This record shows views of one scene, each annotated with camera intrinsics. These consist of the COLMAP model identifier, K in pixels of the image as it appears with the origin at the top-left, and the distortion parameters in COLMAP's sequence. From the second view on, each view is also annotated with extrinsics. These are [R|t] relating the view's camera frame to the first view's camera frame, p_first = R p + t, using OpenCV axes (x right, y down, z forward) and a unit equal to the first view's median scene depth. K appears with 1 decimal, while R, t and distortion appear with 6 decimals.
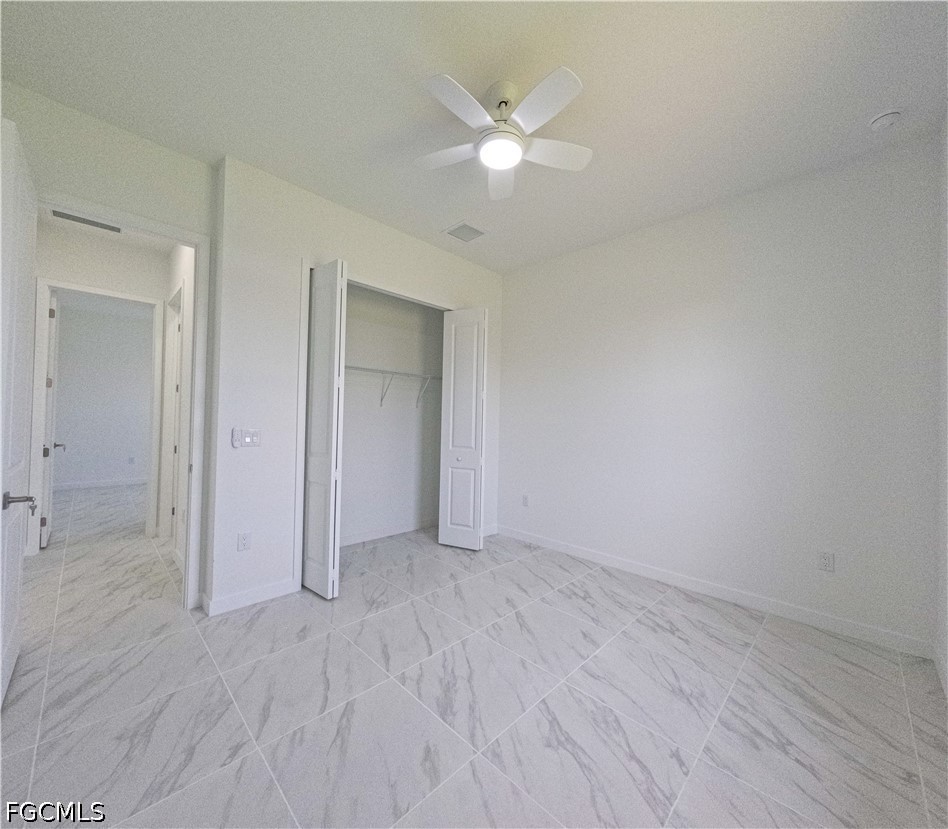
lens RADIAL K [[383.8, 0, 481.1], [0, 383.8, 414.0], [0, 0, 1]] dist [0.003883, -0.000735]
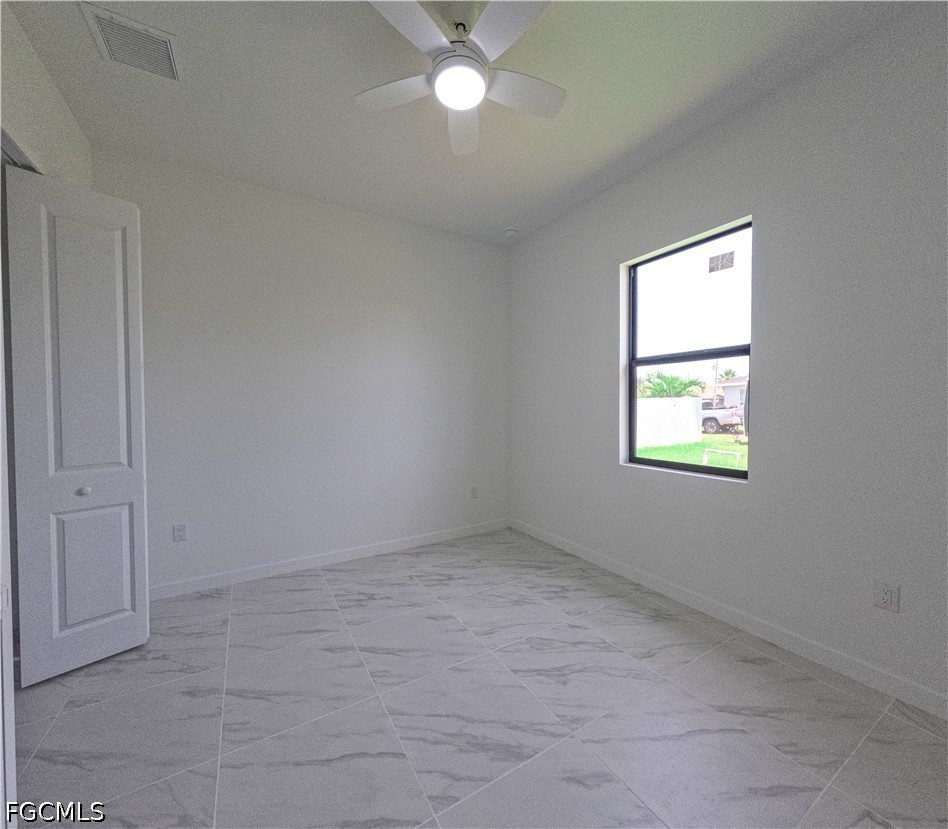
lens RADIAL K [[383.8, 0, 468.9], [0, 383.8, 412.2], [0, 0, 1]] dist [0.003883, -0.000735]
pose [[0.264963, -0.037434, 0.963532, -0.647605], [-0.005844, 0.999165, 0.040426, -0.012445], [-0.964241, -0.016342, 0.264523, 0.627983]]
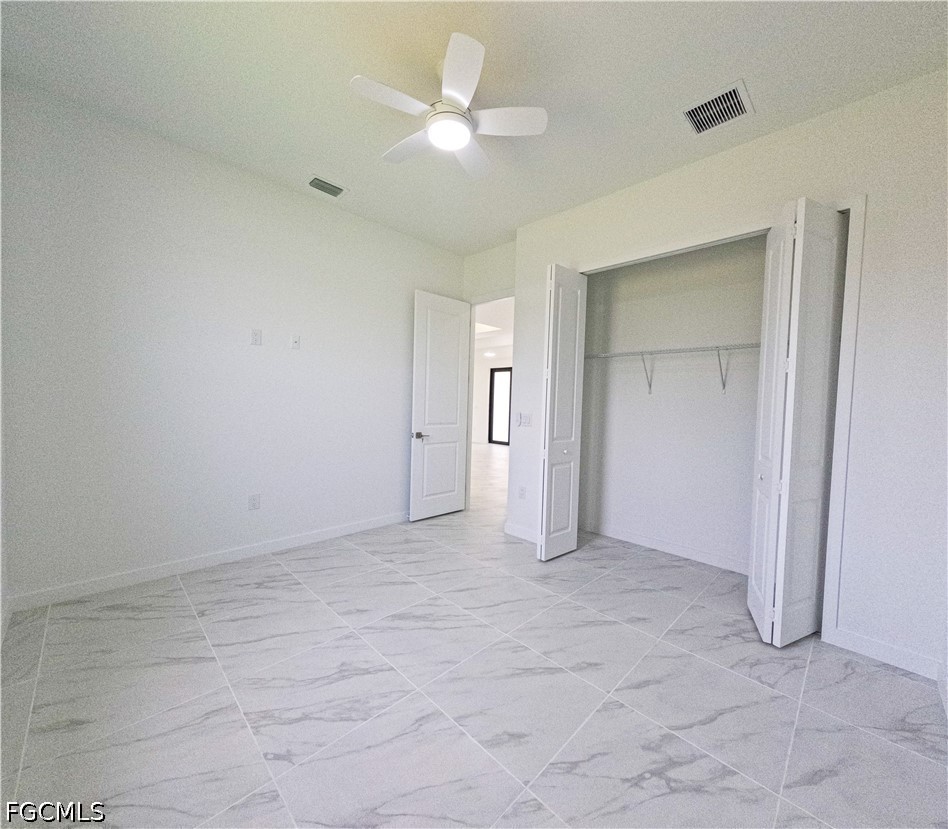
lens RADIAL K [[383.8, 0, 468.4], [0, 383.8, 414.0], [0, 0, 1]] dist [0.003883, -0.000735]
pose [[-0.021198, 0.006222, -0.999756, 0.881912], [-0.011770, 0.999910, 0.006472, 0.035291], [0.999706, 0.011904, -0.021123, 0.901534]]
